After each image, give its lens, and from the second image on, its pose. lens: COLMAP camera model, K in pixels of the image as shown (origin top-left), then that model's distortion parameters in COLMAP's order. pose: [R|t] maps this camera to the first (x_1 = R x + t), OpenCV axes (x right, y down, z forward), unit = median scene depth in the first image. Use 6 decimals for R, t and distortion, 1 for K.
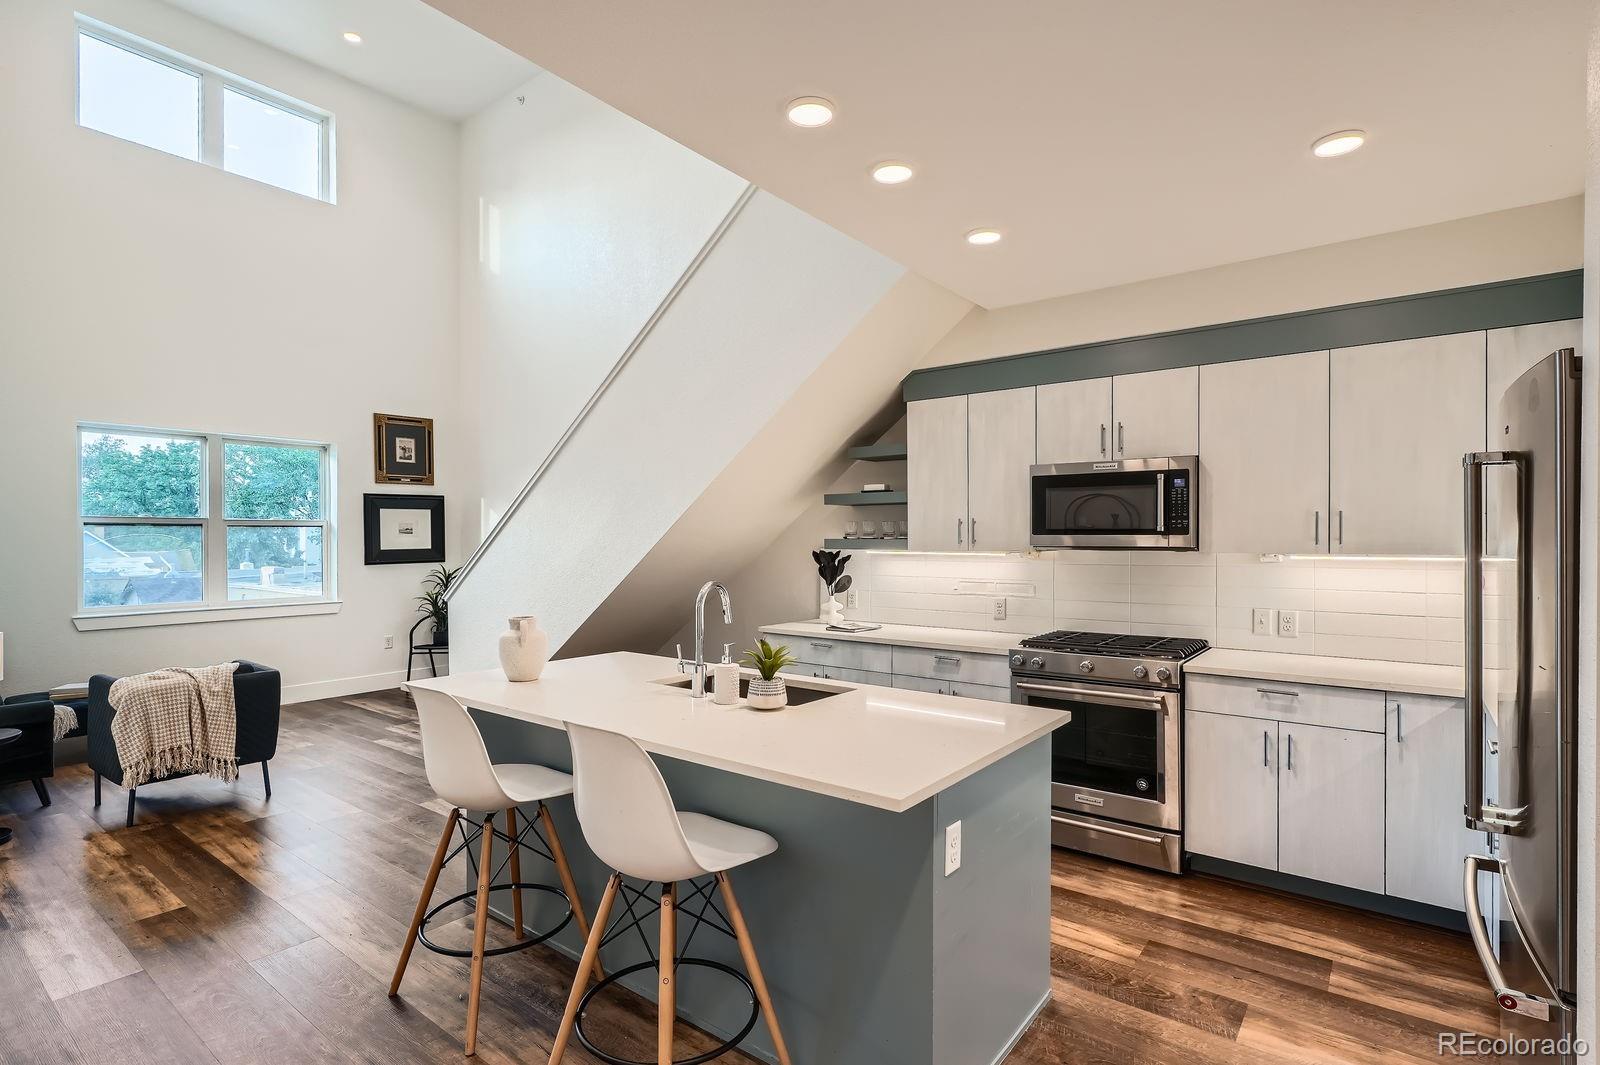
lens RADIAL K [[778.9, 0, 800.8], [0, 778.9, 544.2], [0, 0, 1]] dist [0.000030, 0.000025]
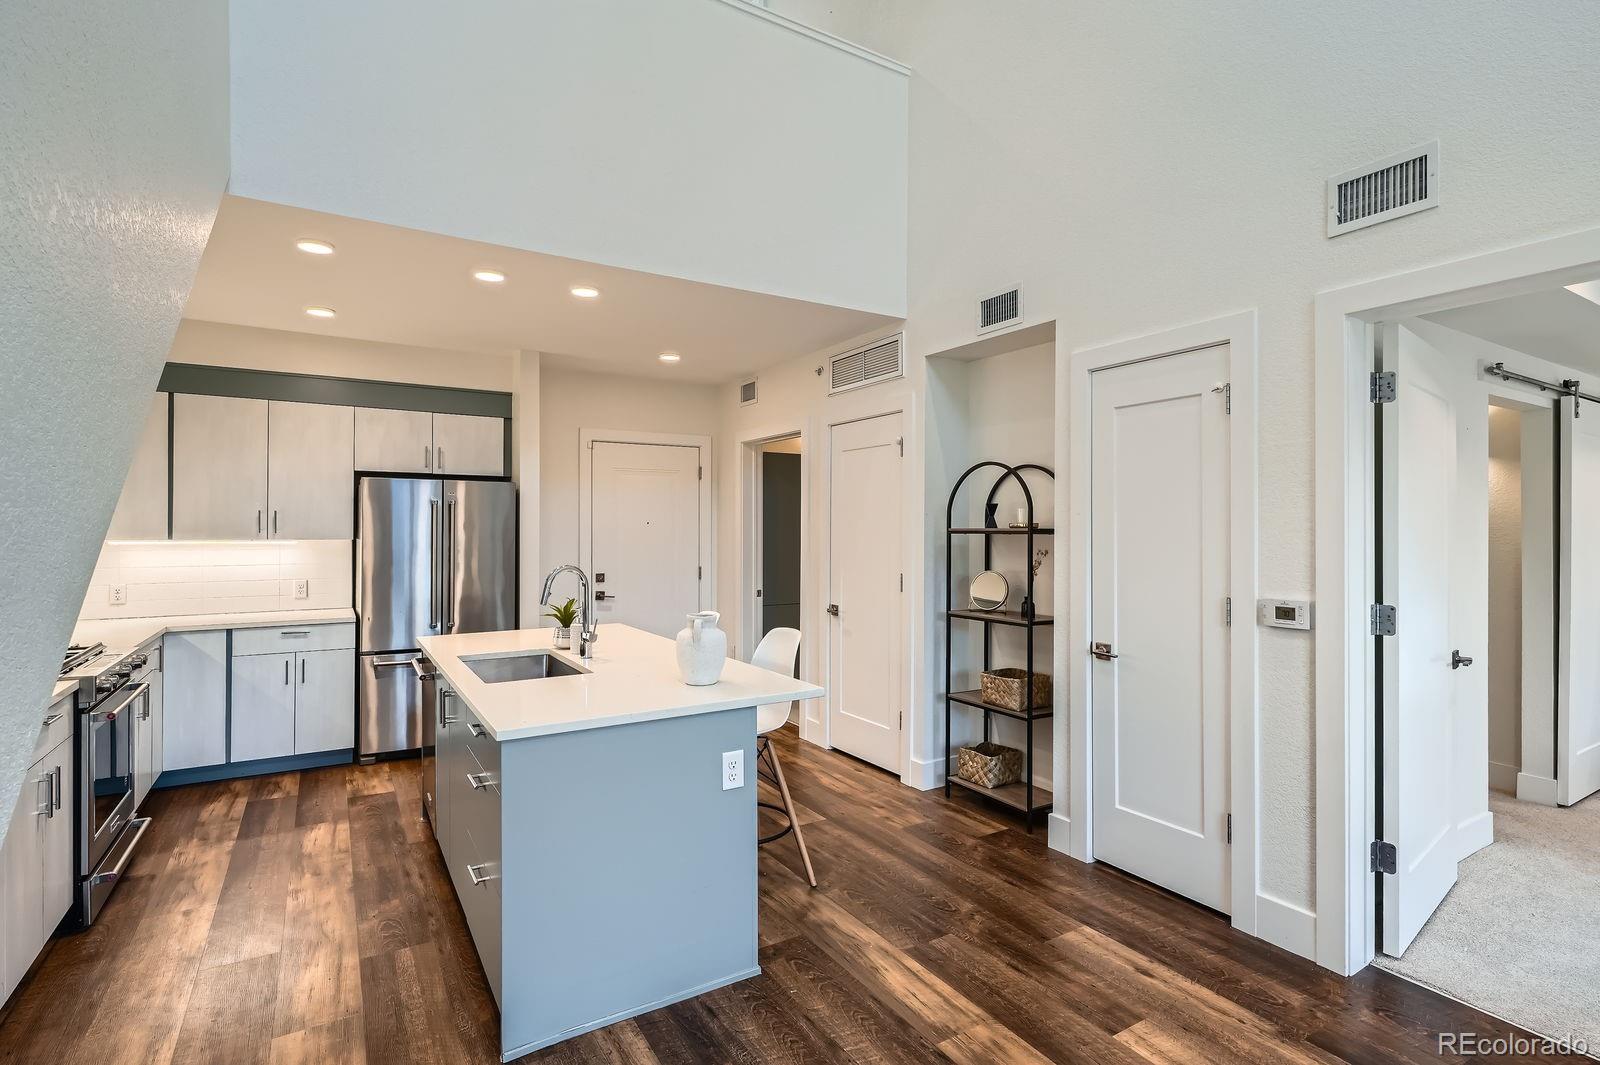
lens RADIAL K [[773.1, 0, 805.3], [0, 773.1, 527.4], [0, 0, 1]] dist [0.000056, 0.000124]
pose [[-0.935592, 0.001032, 0.353081, -0.580446], [0.003009, 0.999983, 0.005051, -0.009657], [-0.353070, 0.005788, -0.935579, 1.323758]]
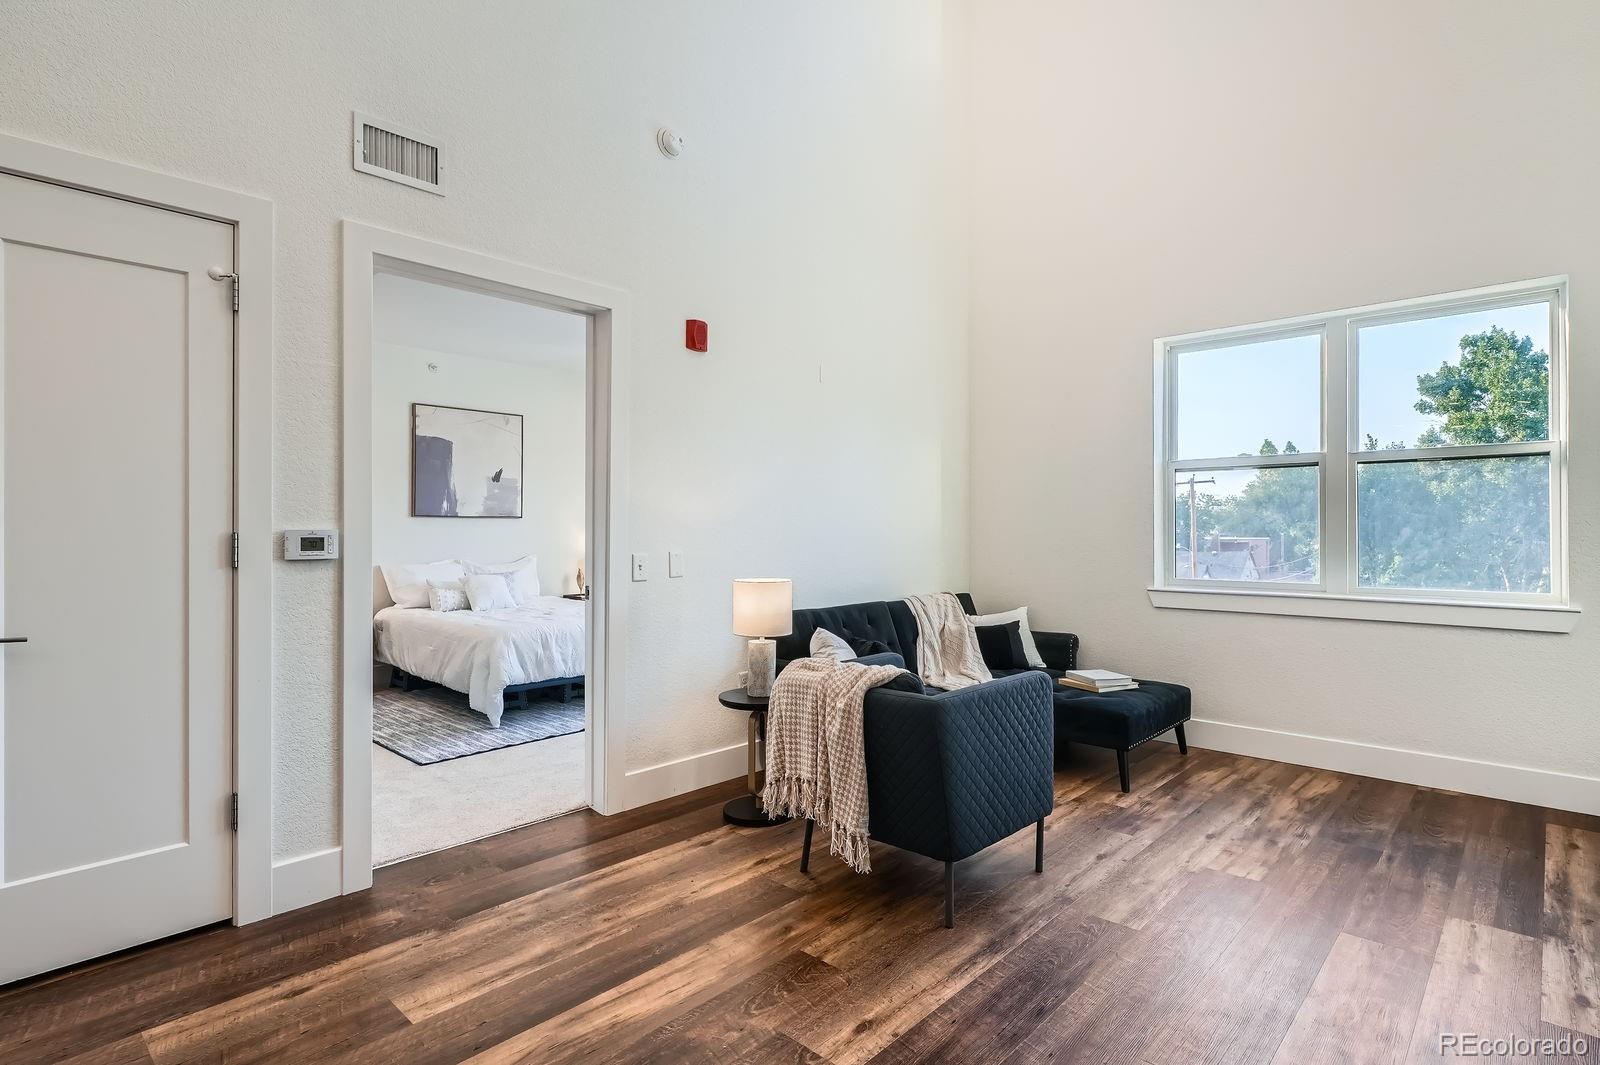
lens RADIAL K [[807.9, 0, 826.2], [0, 807.9, 529.1], [0, 0, 1]] dist [-0.001220, -0.000791]
pose [[-0.076267, -0.001871, -0.997086, -0.130481], [-0.008171, 0.999966, -0.001252, 0.052273], [0.997054, 0.008052, -0.076280, 1.026373]]
